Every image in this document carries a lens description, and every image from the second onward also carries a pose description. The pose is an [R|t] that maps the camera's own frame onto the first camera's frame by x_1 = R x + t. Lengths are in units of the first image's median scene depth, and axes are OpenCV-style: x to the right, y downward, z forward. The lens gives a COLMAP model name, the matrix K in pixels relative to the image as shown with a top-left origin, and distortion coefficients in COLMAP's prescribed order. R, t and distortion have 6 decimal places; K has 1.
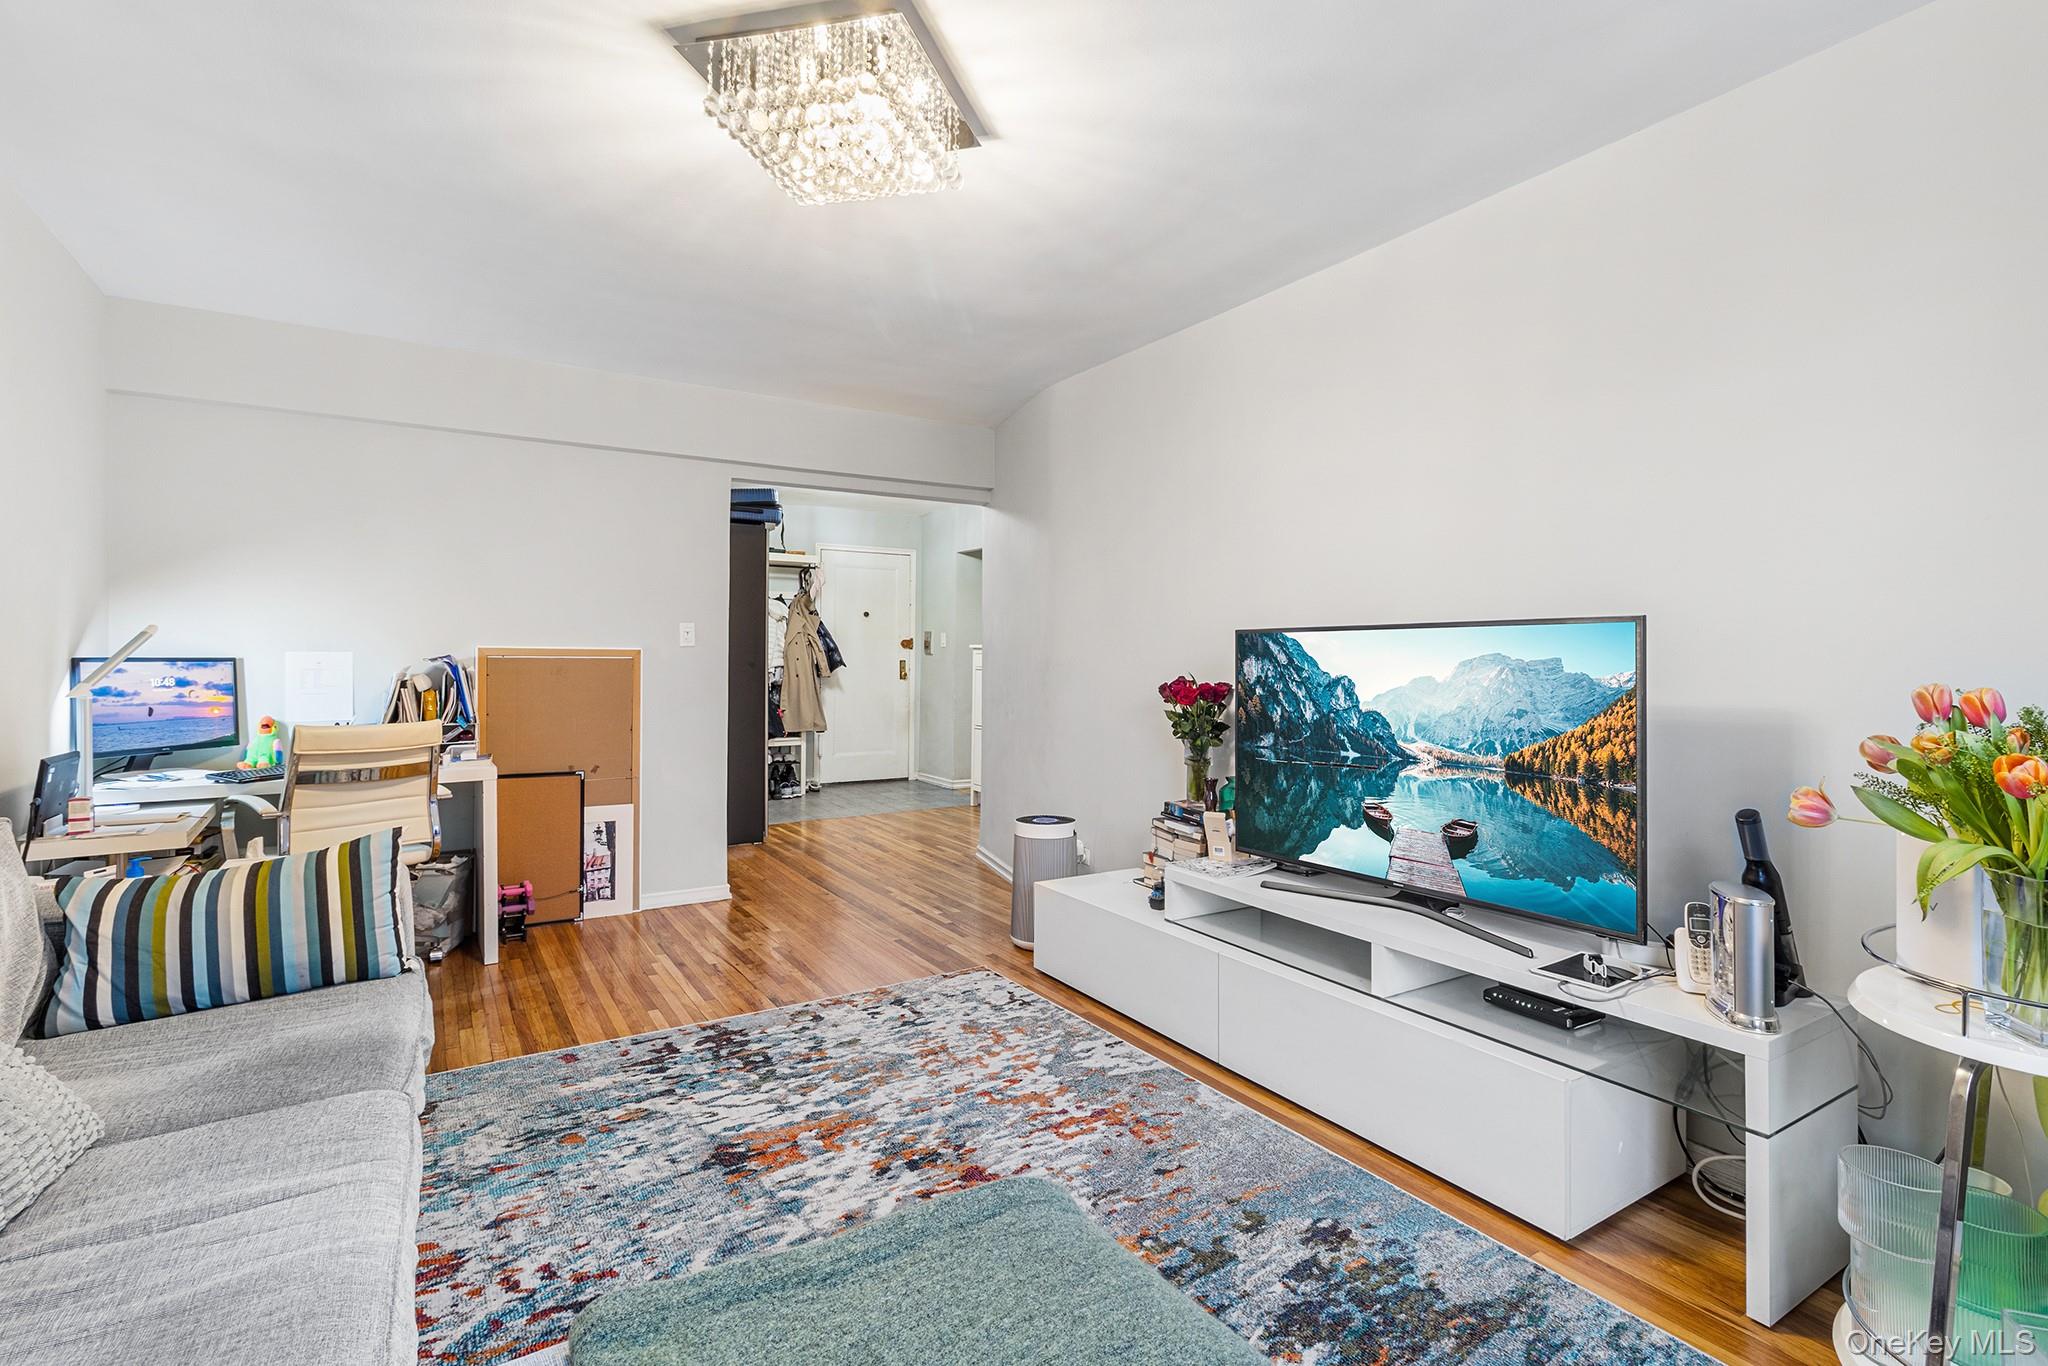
lens RADIAL K [[960.3, 0, 1054.6], [0, 960.3, 661.0], [0, 0, 1]] dist [-0.001155, 0.000075]
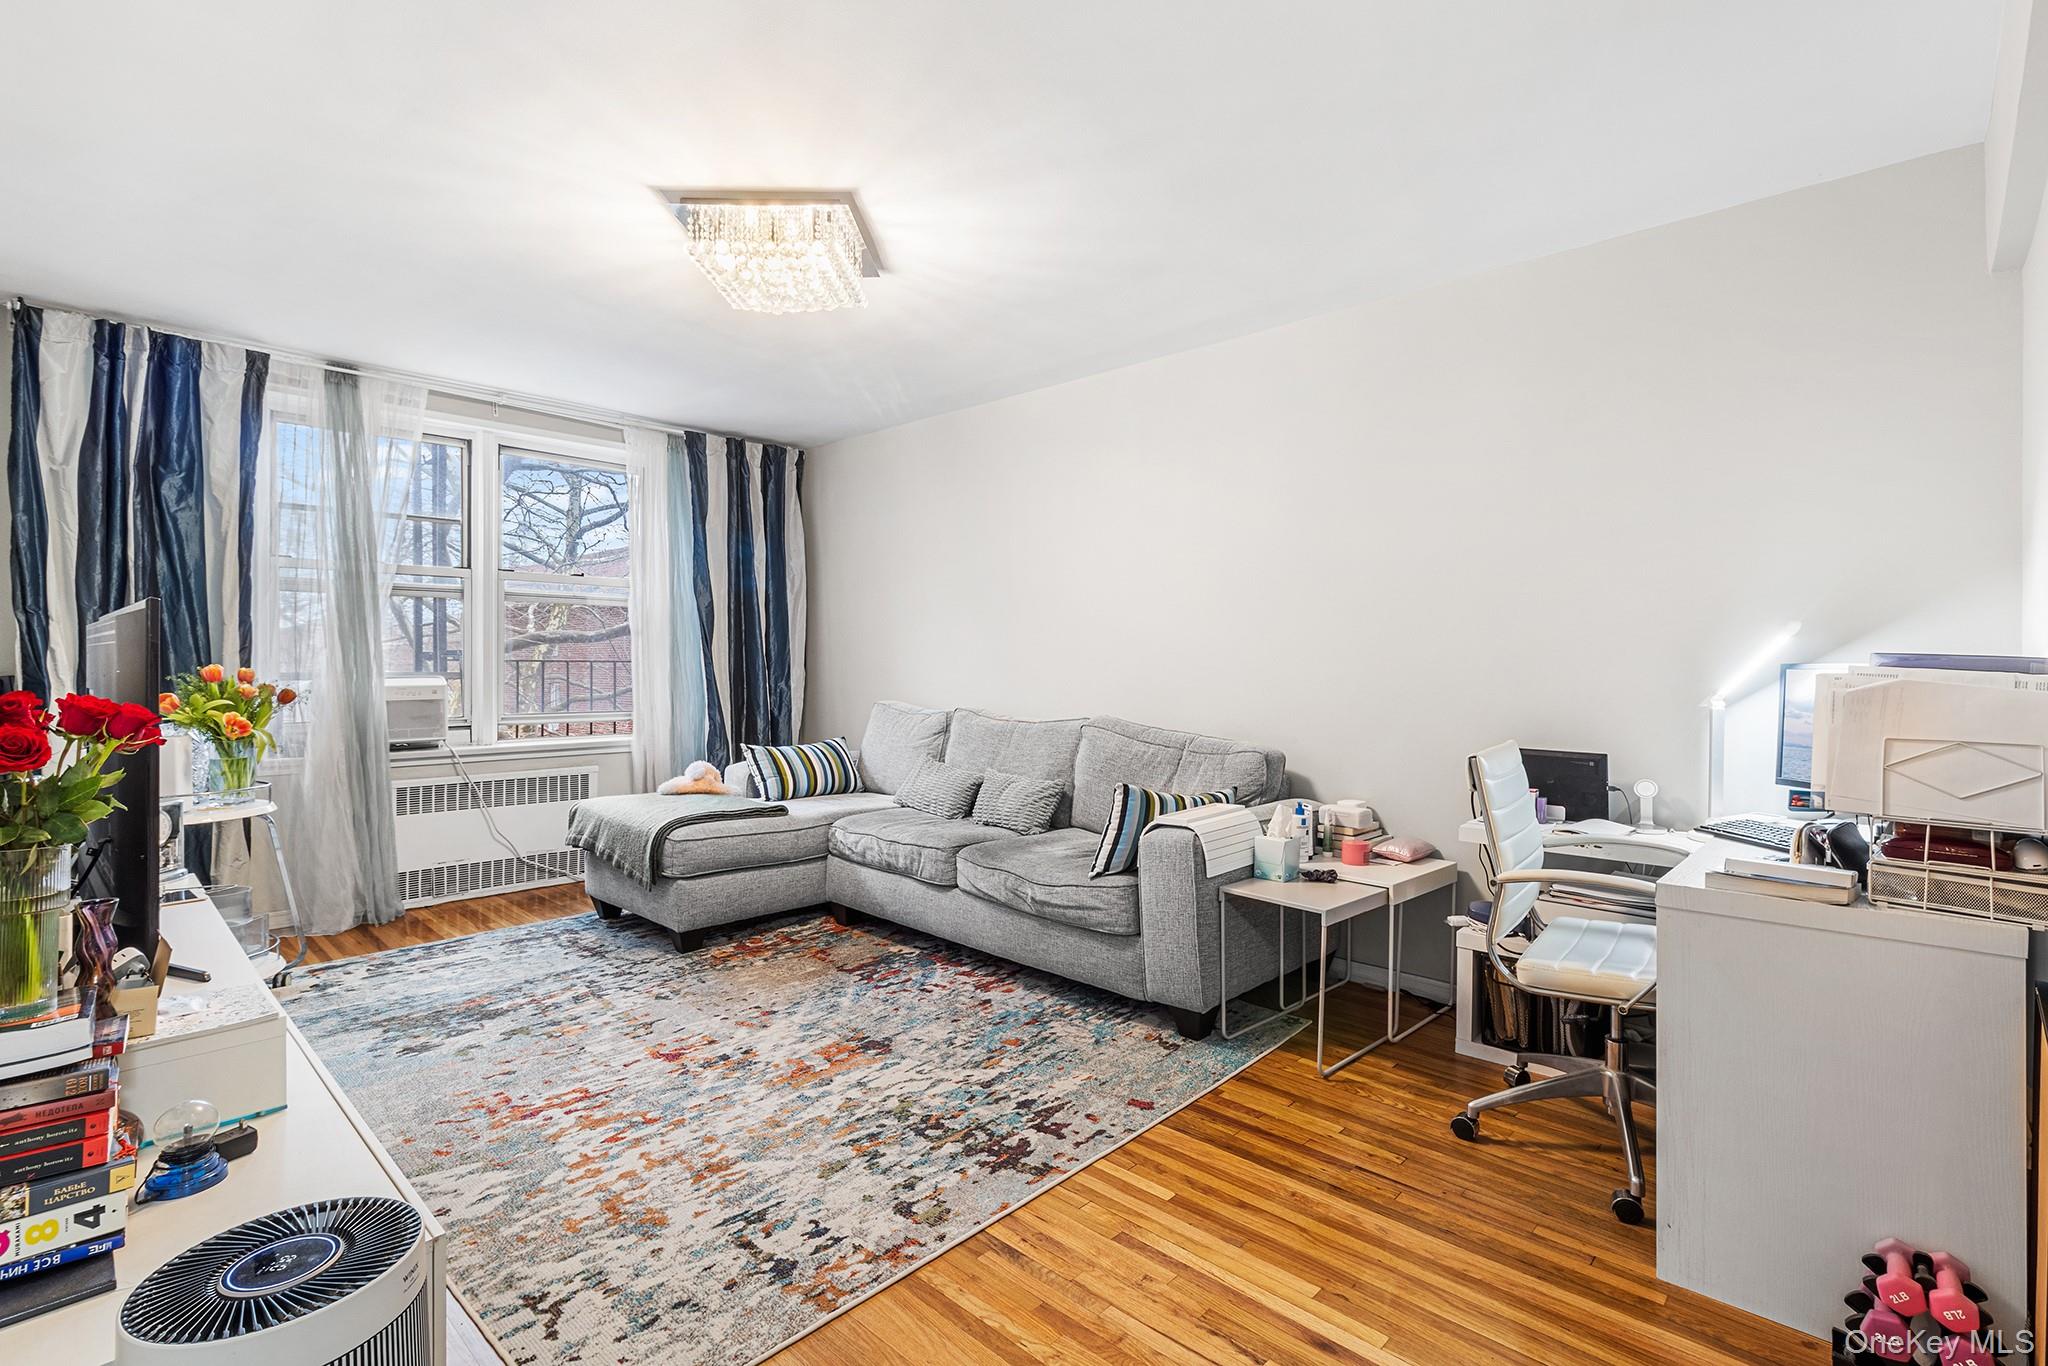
lens RADIAL K [[960.3, 0, 1054.6], [0, 960.3, 661.0], [0, 0, 1]] dist [-0.001155, 0.000075]
pose [[-0.971479, -0.008287, -0.236982, -0.217651], [-0.008572, 0.999963, 0.000172, 0.001161], [0.236972, 0.002198, -0.971514, 1.899345]]
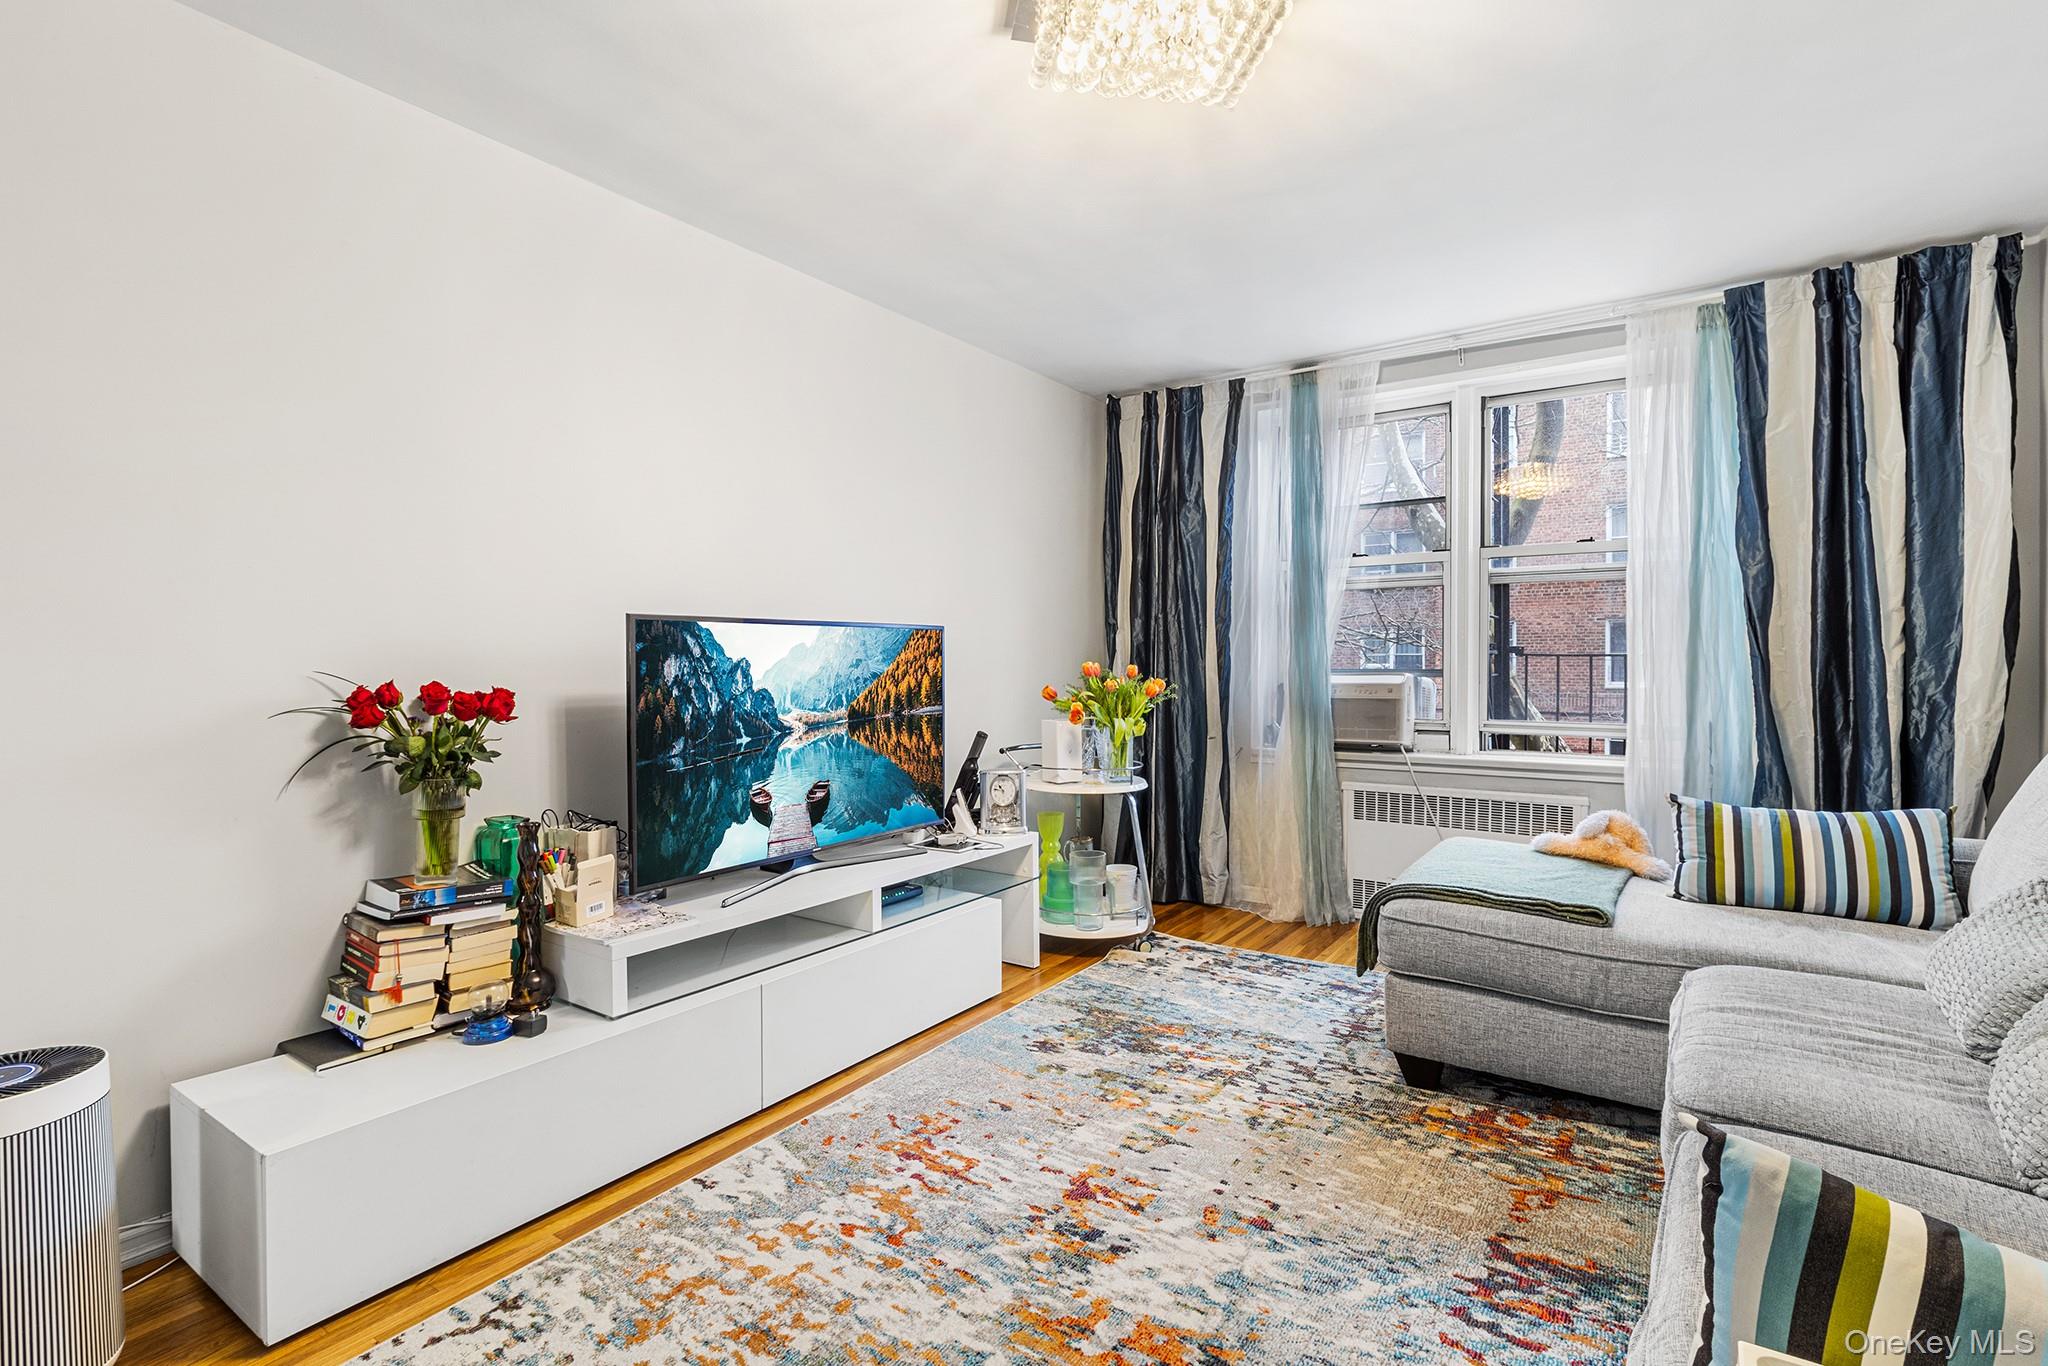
lens RADIAL K [[949.4, 0, 1054.5], [0, 949.4, 673.0], [0, 0, 1]] dist [0.000570, 0.000185]
pose [[-0.388923, -0.015399, 0.921142, -0.744896], [0.006233, 0.999793, 0.019345, 0.003366], [-0.921249, 0.013265, -0.388746, 1.107936]]
